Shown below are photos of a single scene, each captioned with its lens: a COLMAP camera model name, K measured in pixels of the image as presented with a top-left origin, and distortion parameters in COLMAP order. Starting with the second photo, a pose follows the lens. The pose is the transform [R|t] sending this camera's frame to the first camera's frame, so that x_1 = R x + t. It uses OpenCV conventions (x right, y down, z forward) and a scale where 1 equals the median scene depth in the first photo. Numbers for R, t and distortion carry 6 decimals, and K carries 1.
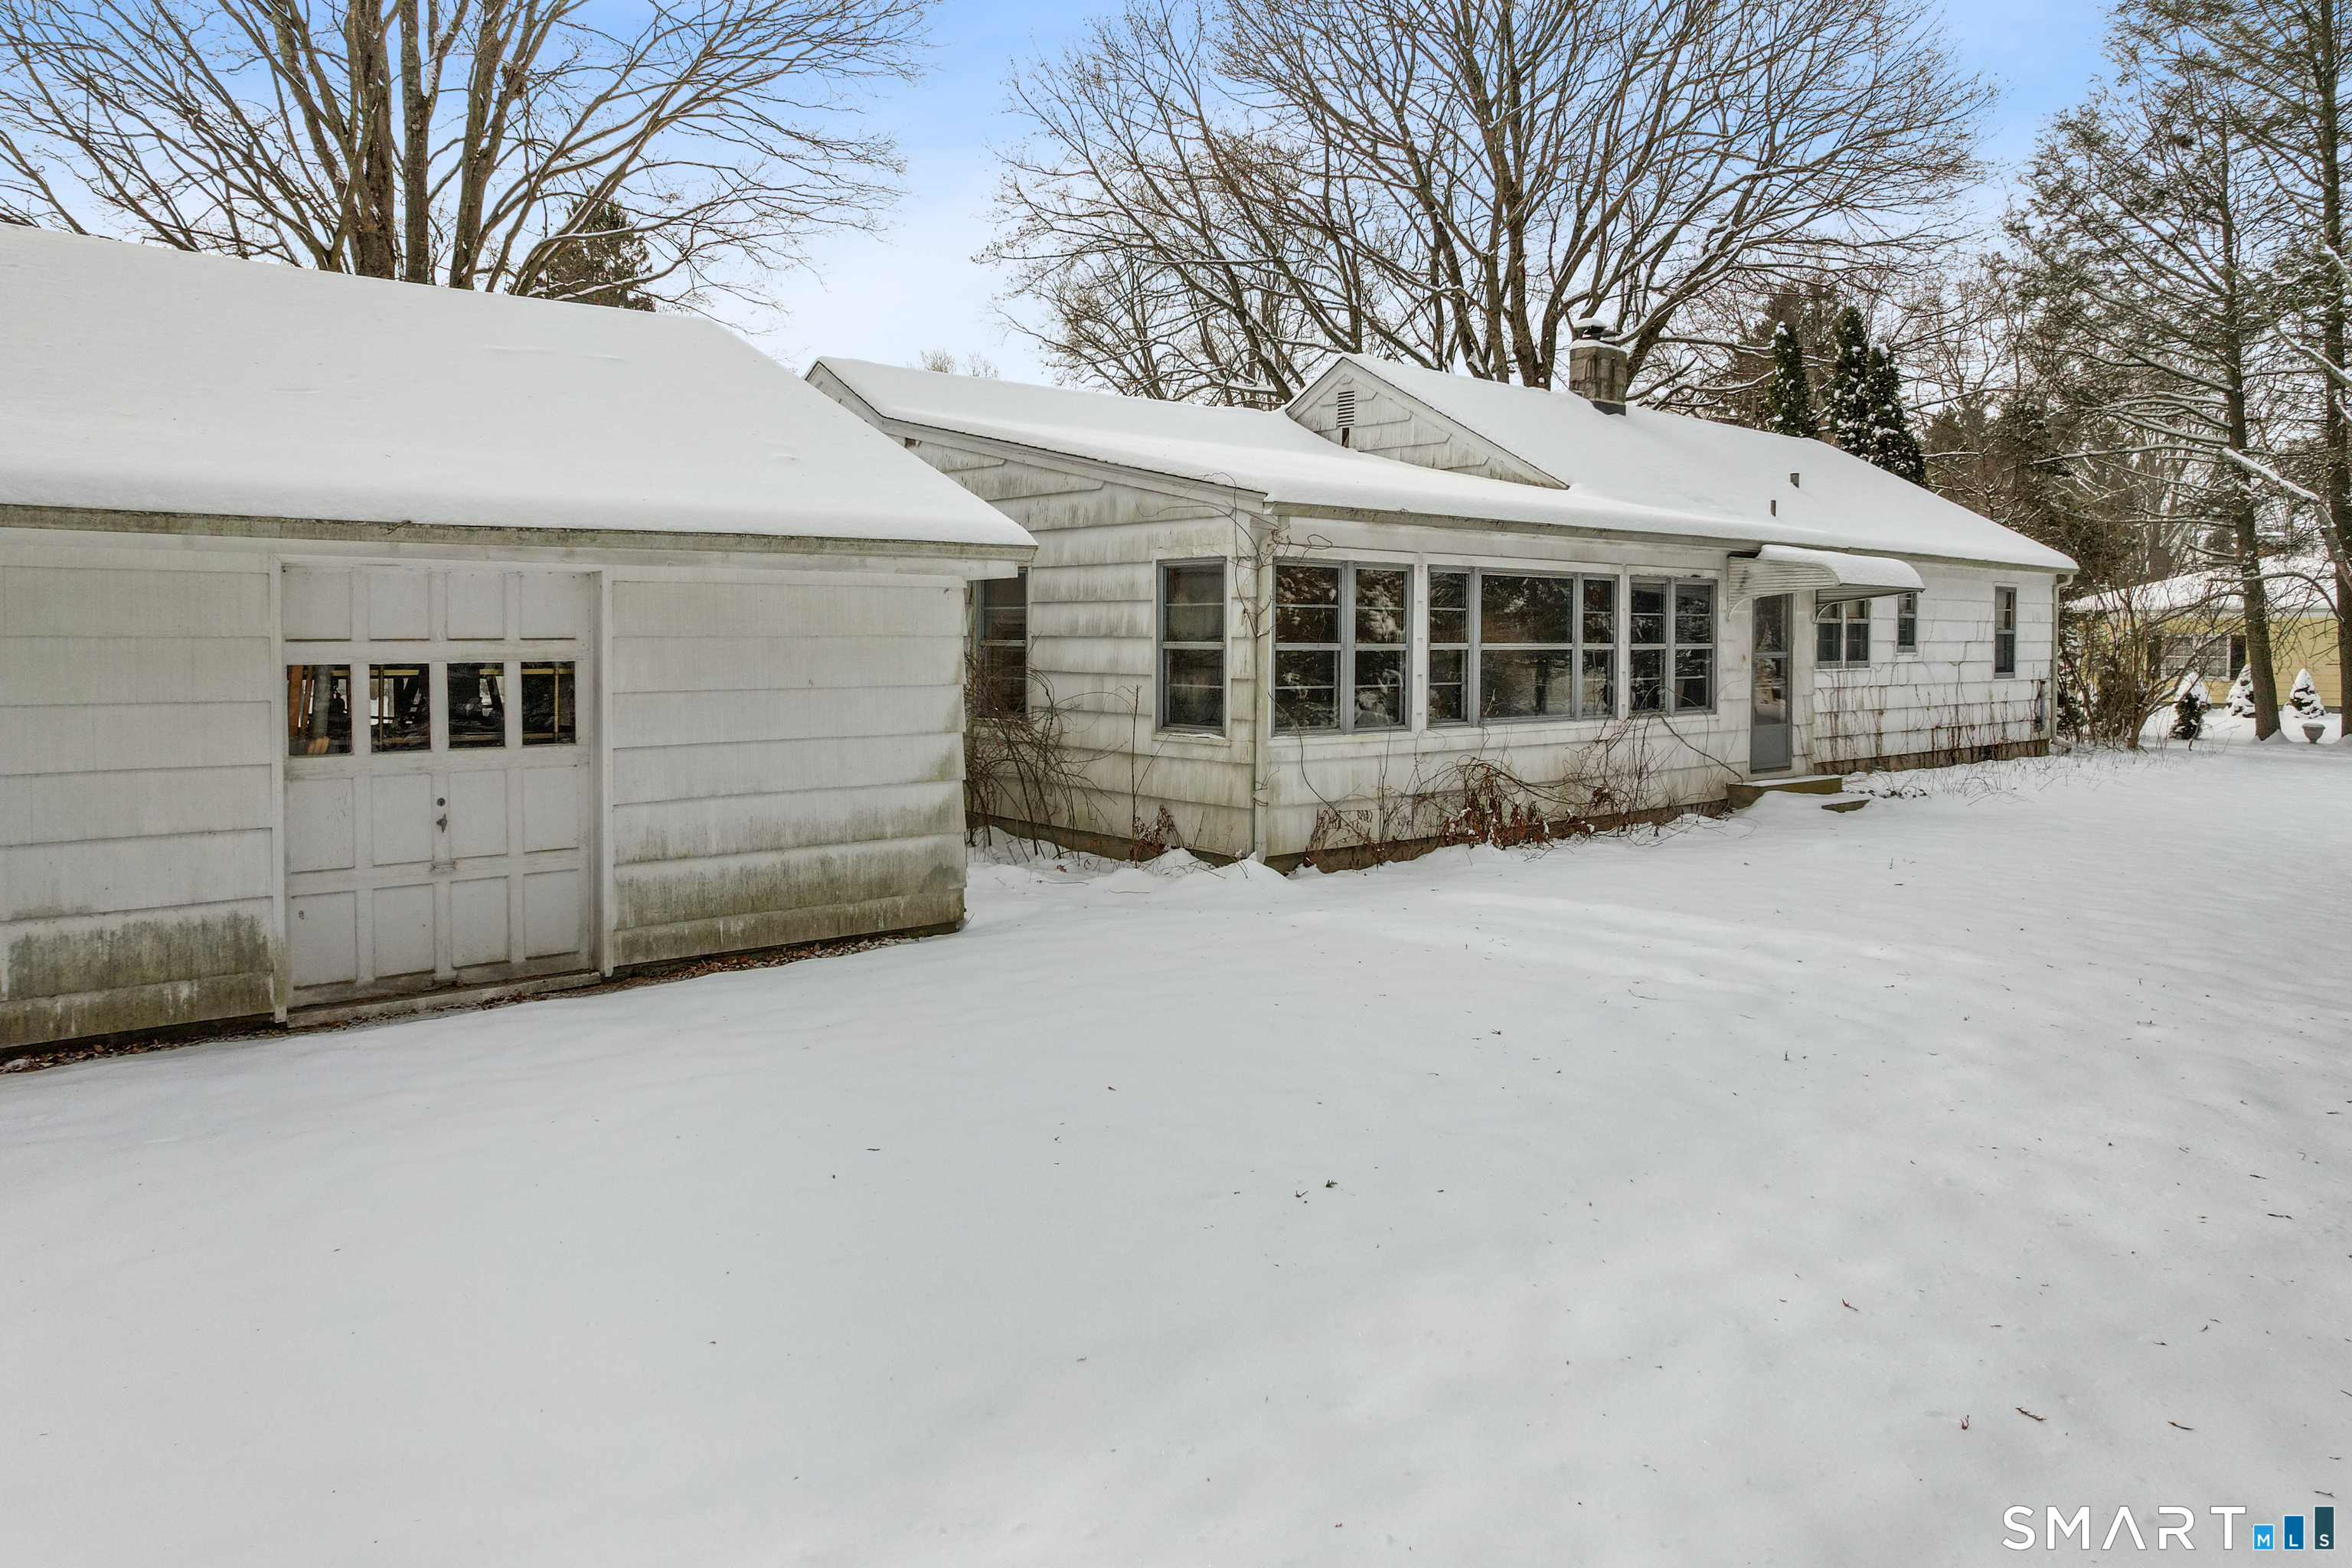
lens RADIAL K [[1536.0, 0, 1175.7], [0, 1536.0, 688.2], [0, 0, 1]] dist [-0.068321, 0.063584]
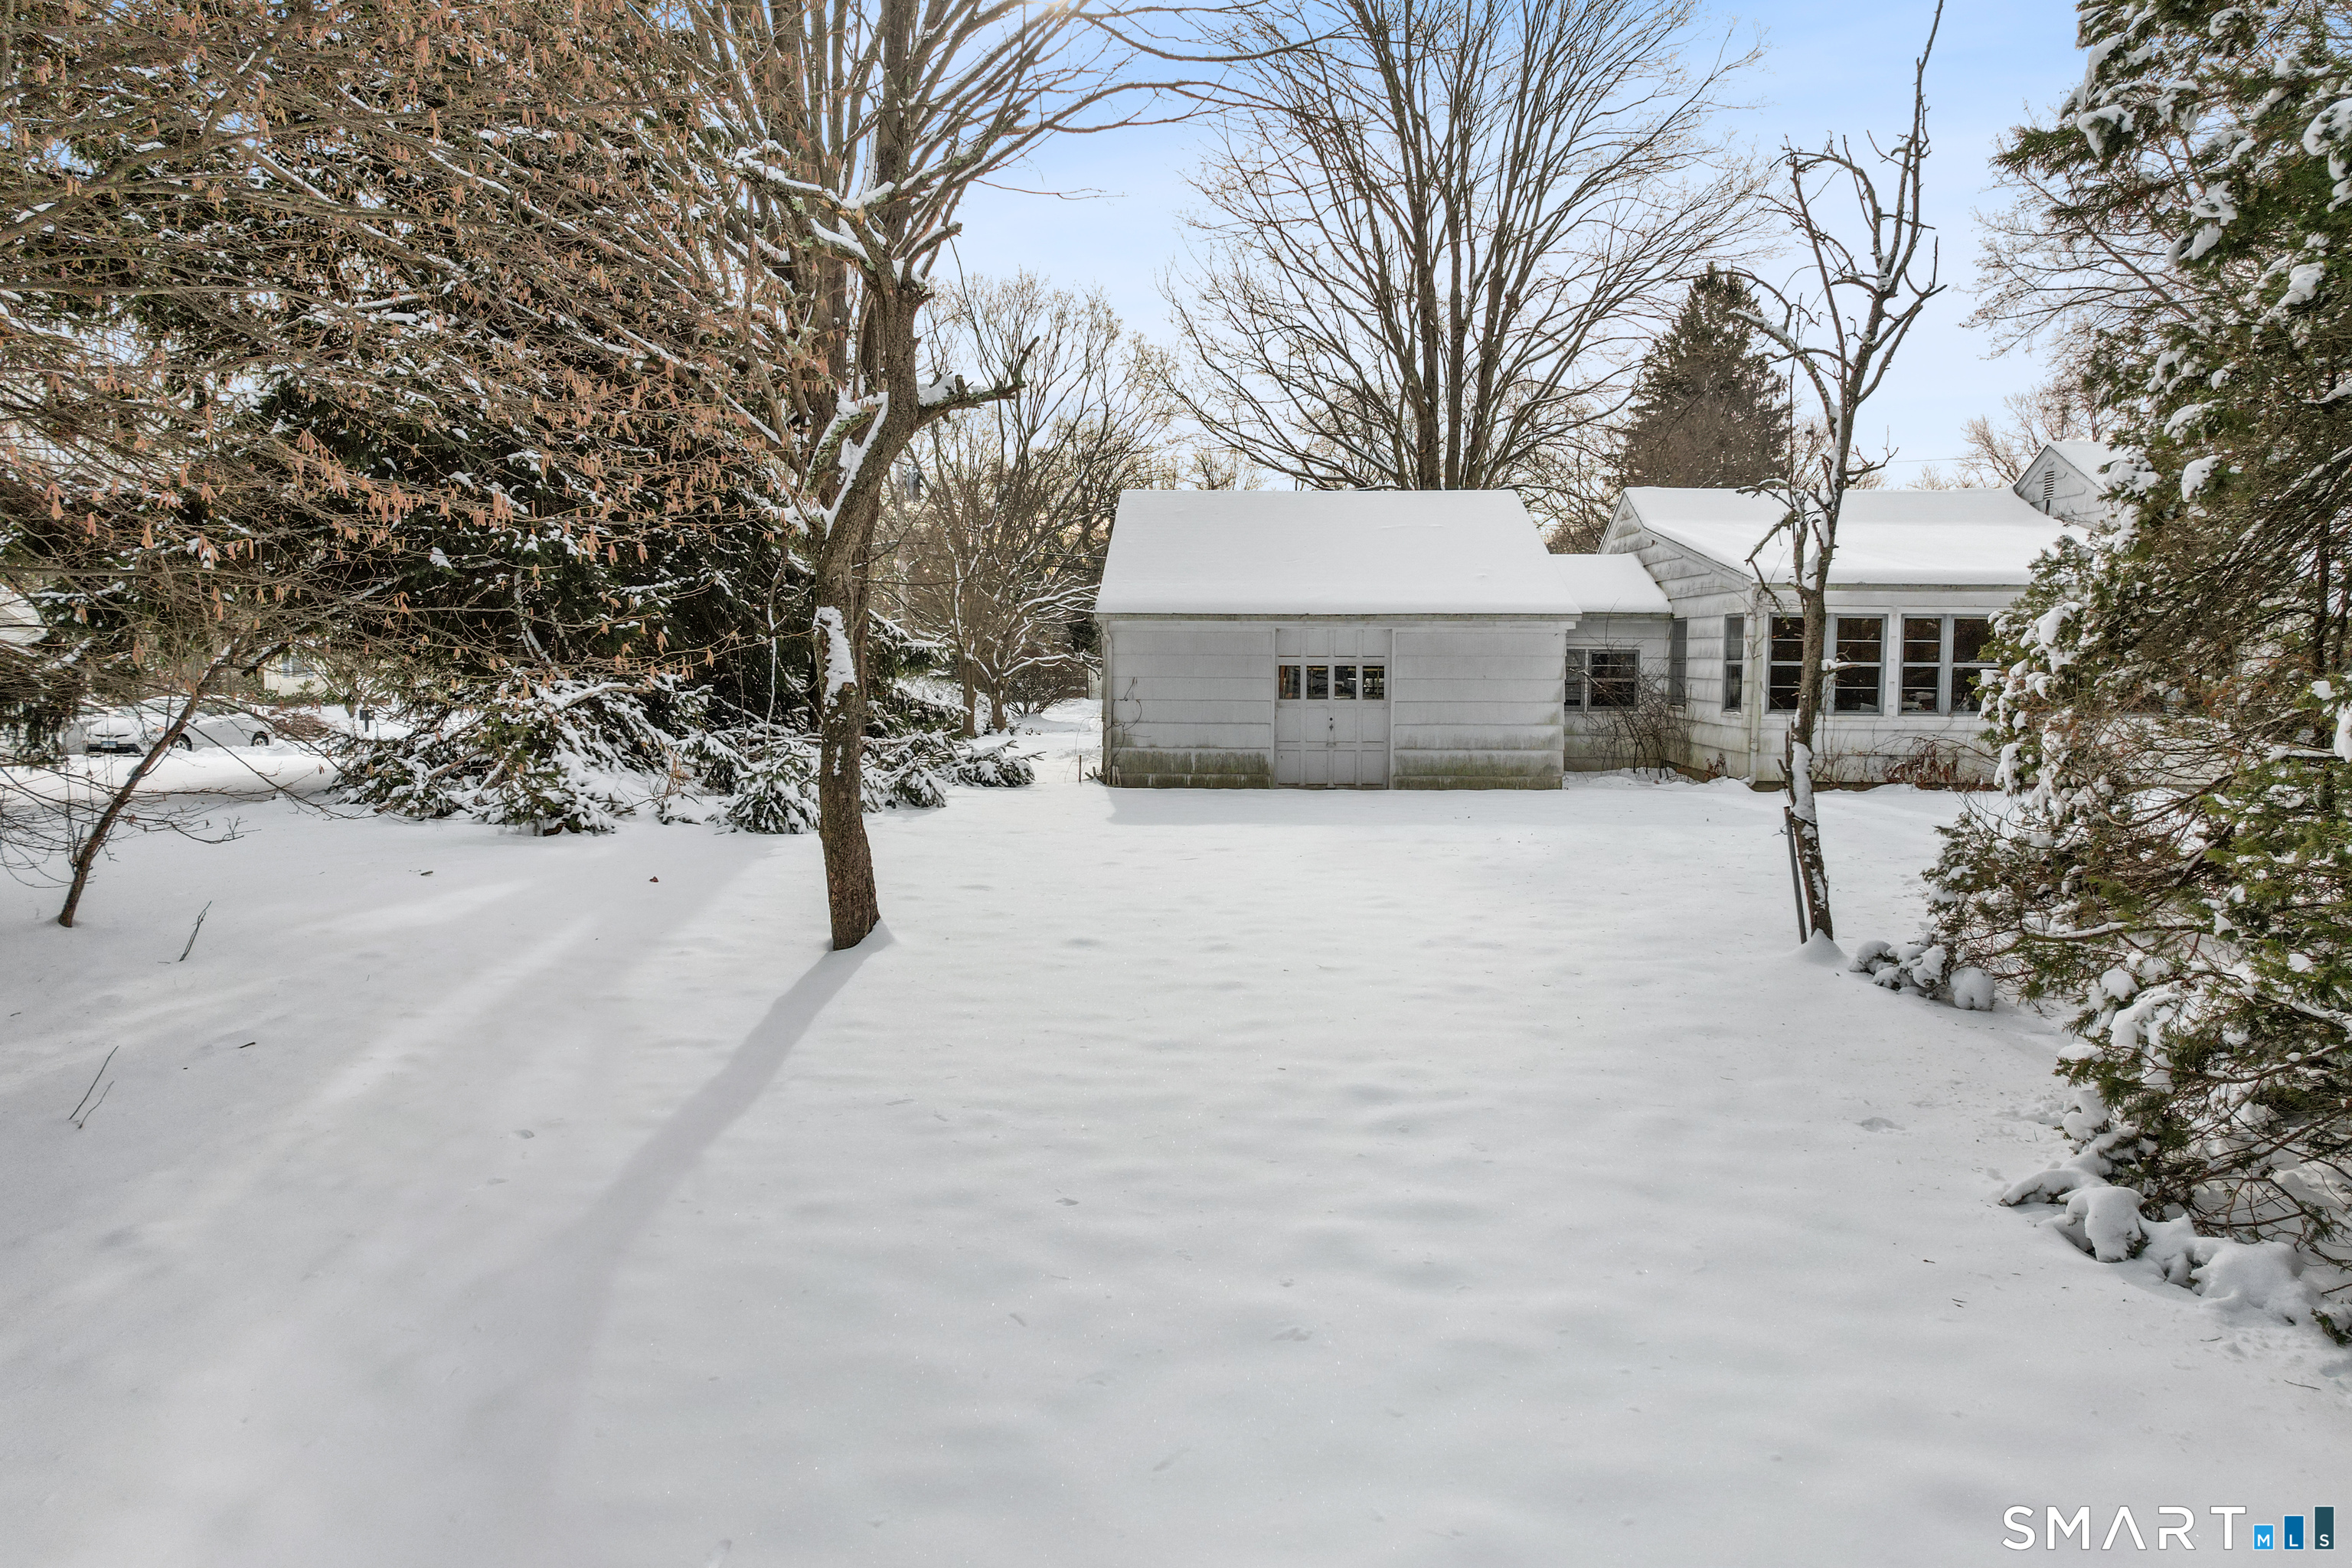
lens RADIAL K [[1501.2, 0, 1176.0], [0, 1501.2, 784.0], [0, 0, 1]] dist [-0.065525, 0.059615]
pose [[0.734370, 0.057880, -0.676277, 0.704670], [-0.025854, 0.998020, 0.057342, 0.030252], [0.678257, -0.024626, 0.734412, -0.707999]]
